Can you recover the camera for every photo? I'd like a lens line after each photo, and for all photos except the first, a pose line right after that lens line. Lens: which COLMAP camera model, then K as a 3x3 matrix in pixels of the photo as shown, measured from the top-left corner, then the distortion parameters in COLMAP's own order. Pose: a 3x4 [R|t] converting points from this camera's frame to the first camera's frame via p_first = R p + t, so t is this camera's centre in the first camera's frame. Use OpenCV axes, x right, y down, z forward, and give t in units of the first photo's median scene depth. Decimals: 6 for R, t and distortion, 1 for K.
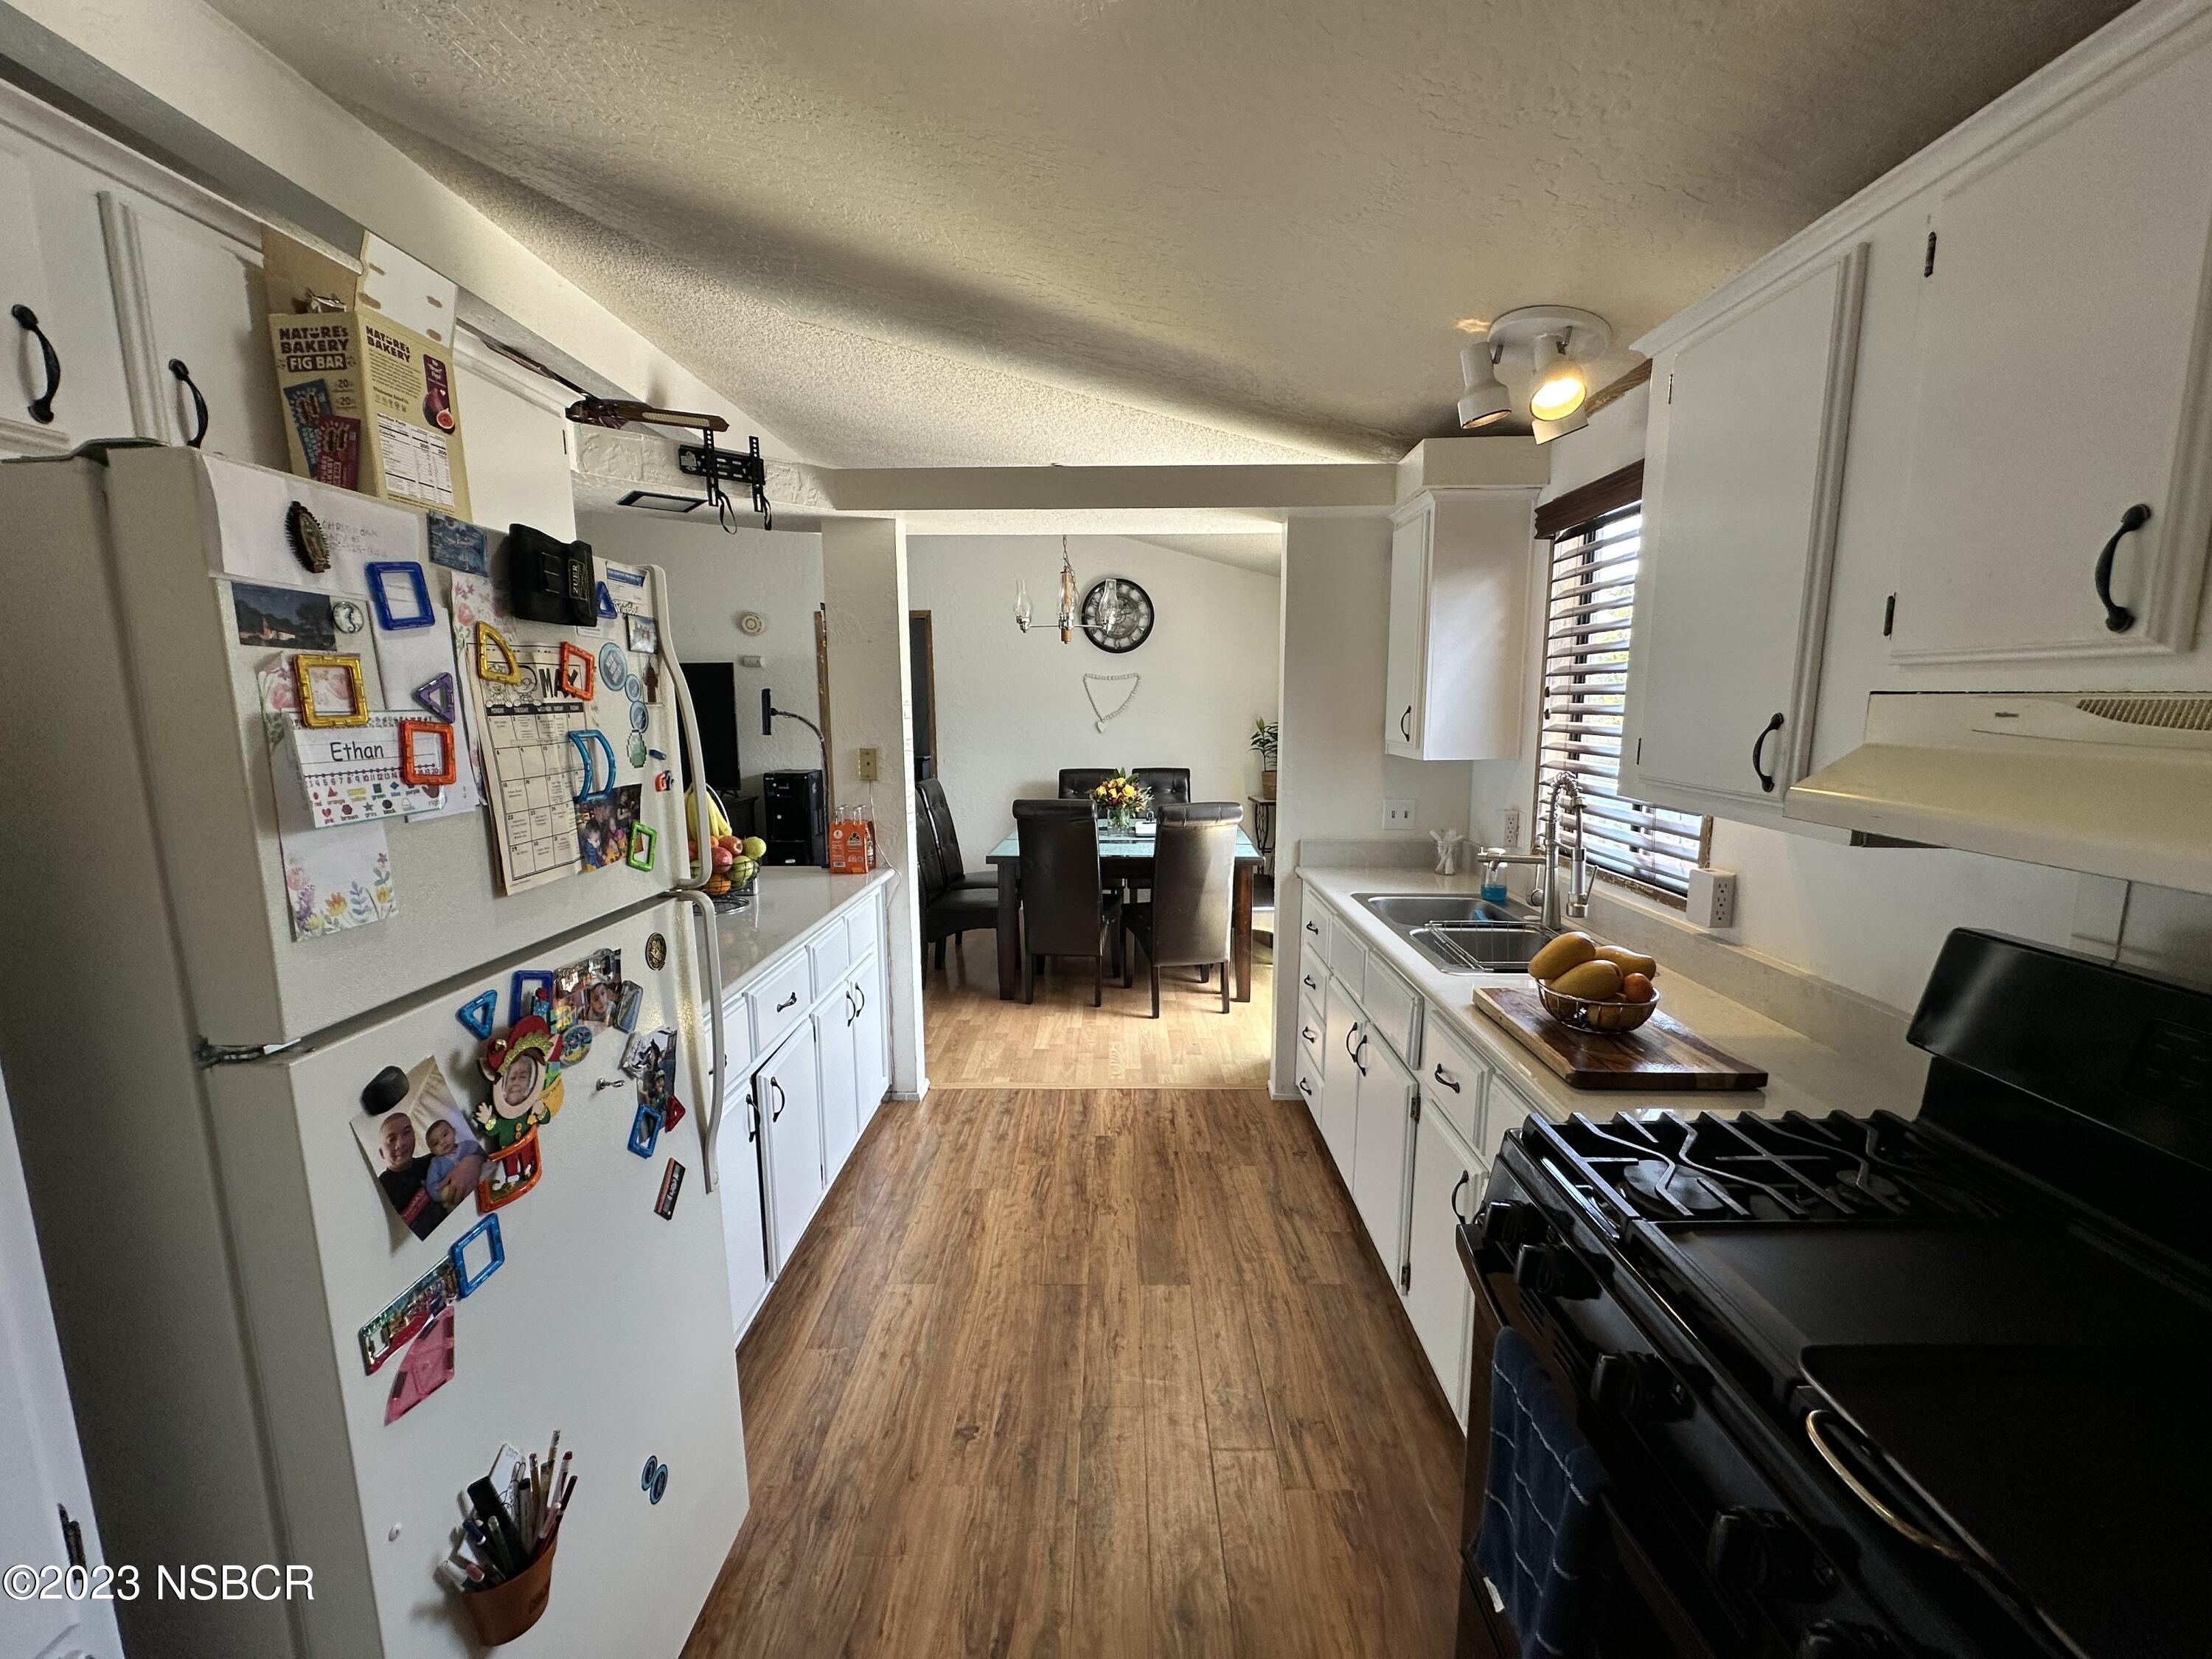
lens RADIAL K [[886.2, 0, 1100.8], [0, 886.2, 823.6], [0, 0, 1]] dist [-0.002661, 0.000633]
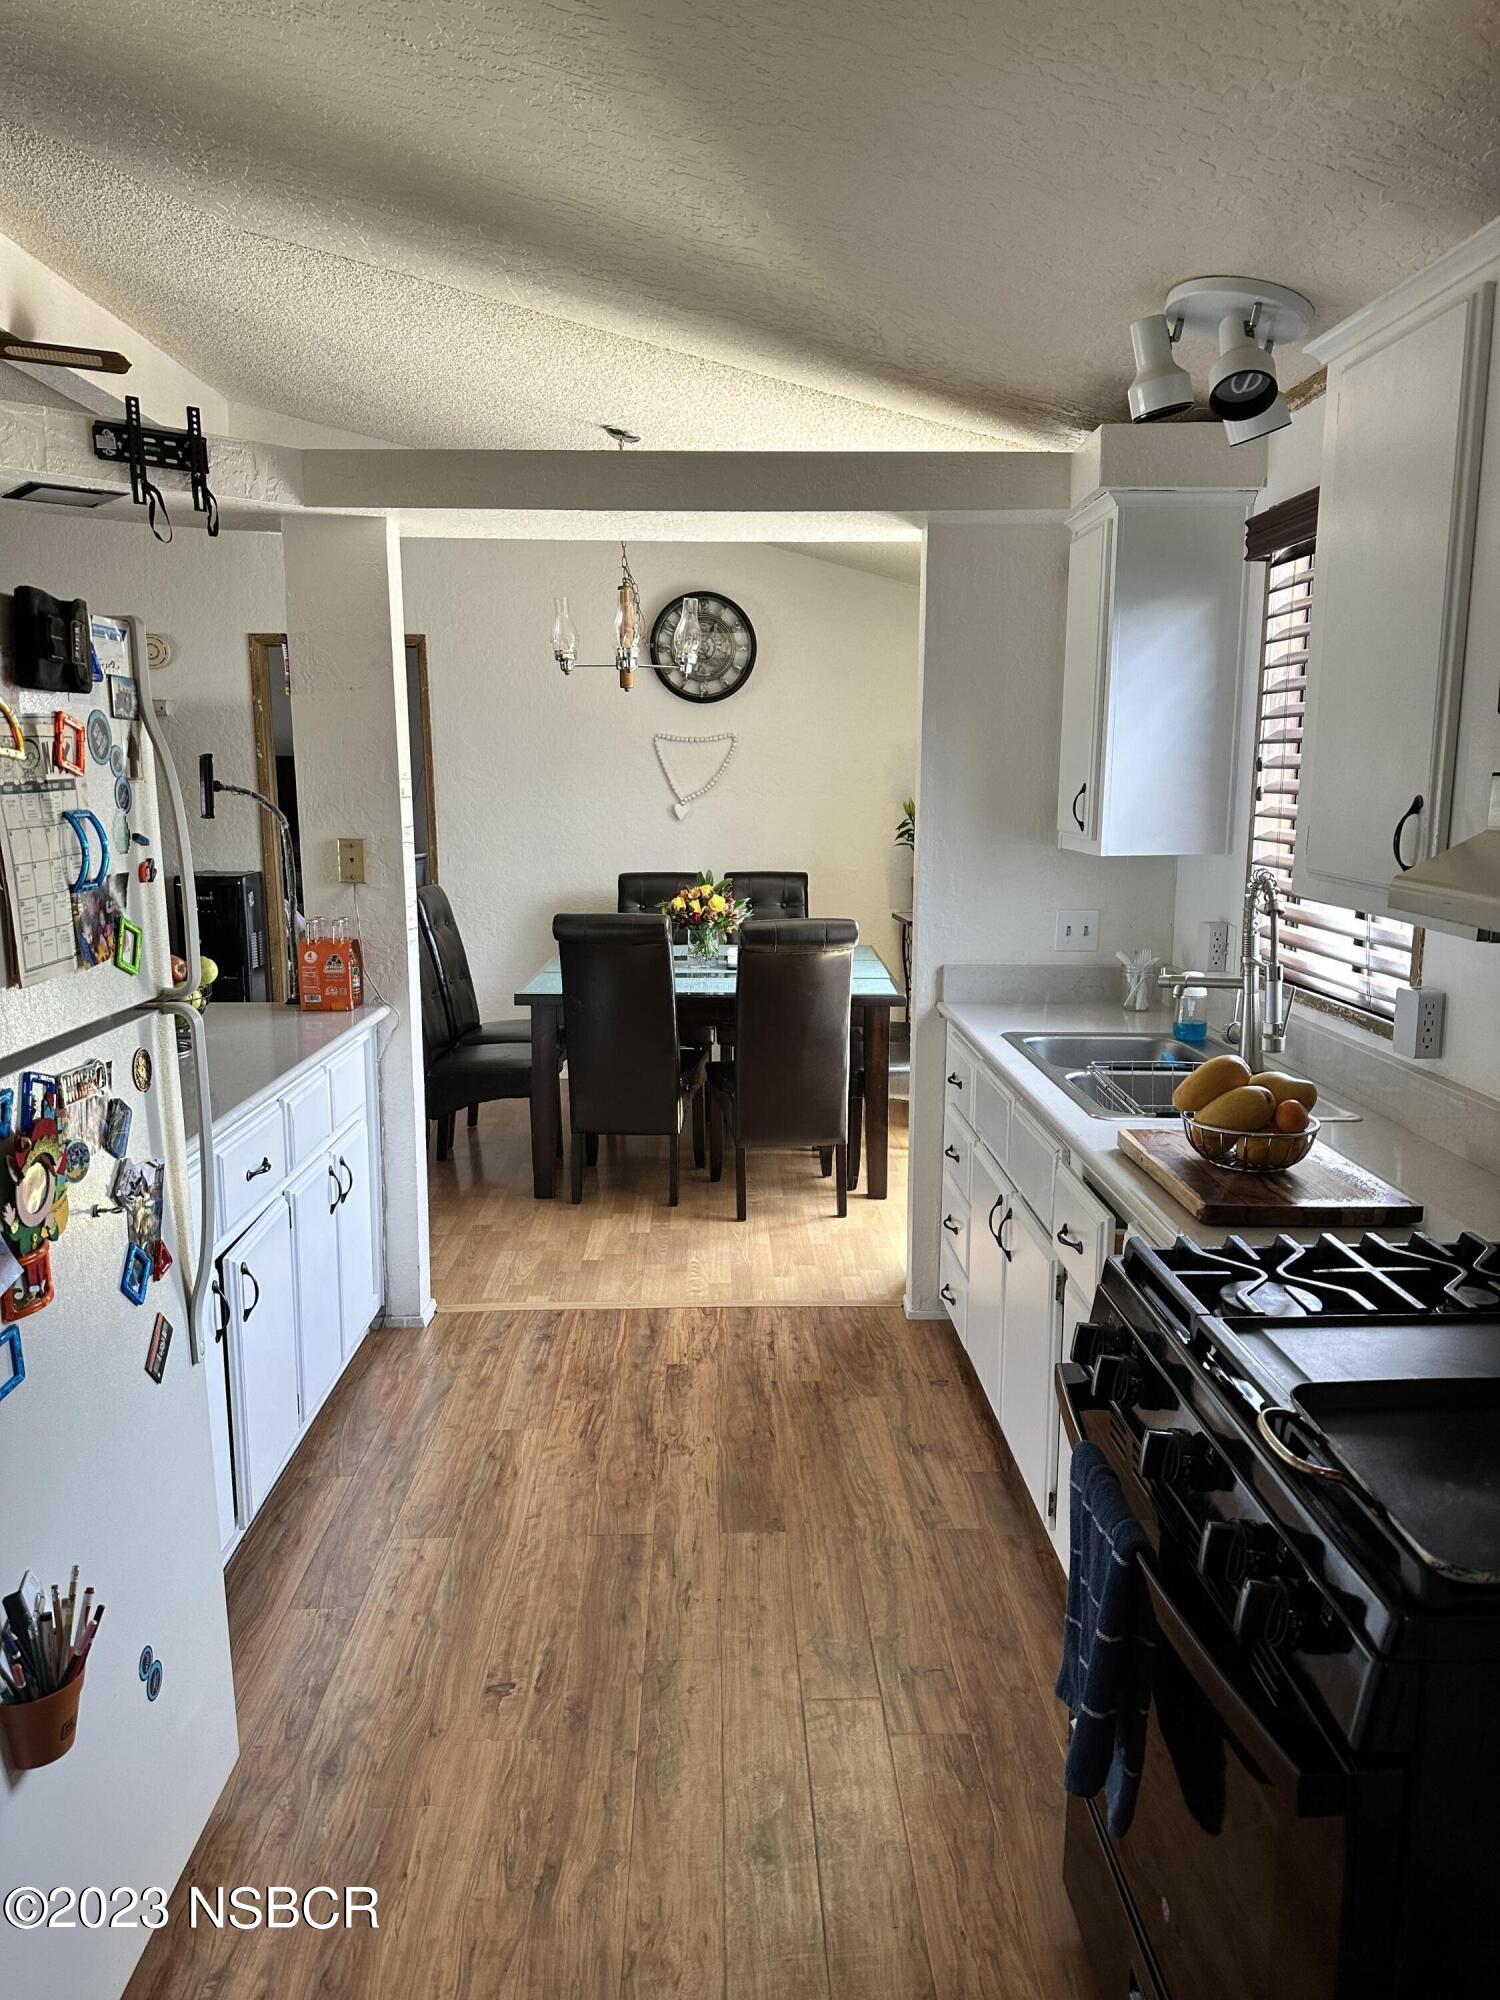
lens RADIAL K [[1407.4, 0, 733.7], [0, 1407.4, 998.3], [0, 0, 1]] dist [0.053002, -0.065346]
pose [[0.999424, -0.001335, 0.033919, 0.014057], [0.000531, 0.999719, 0.023713, 0.024804], [-0.033941, -0.023681, 0.999143, -0.225438]]
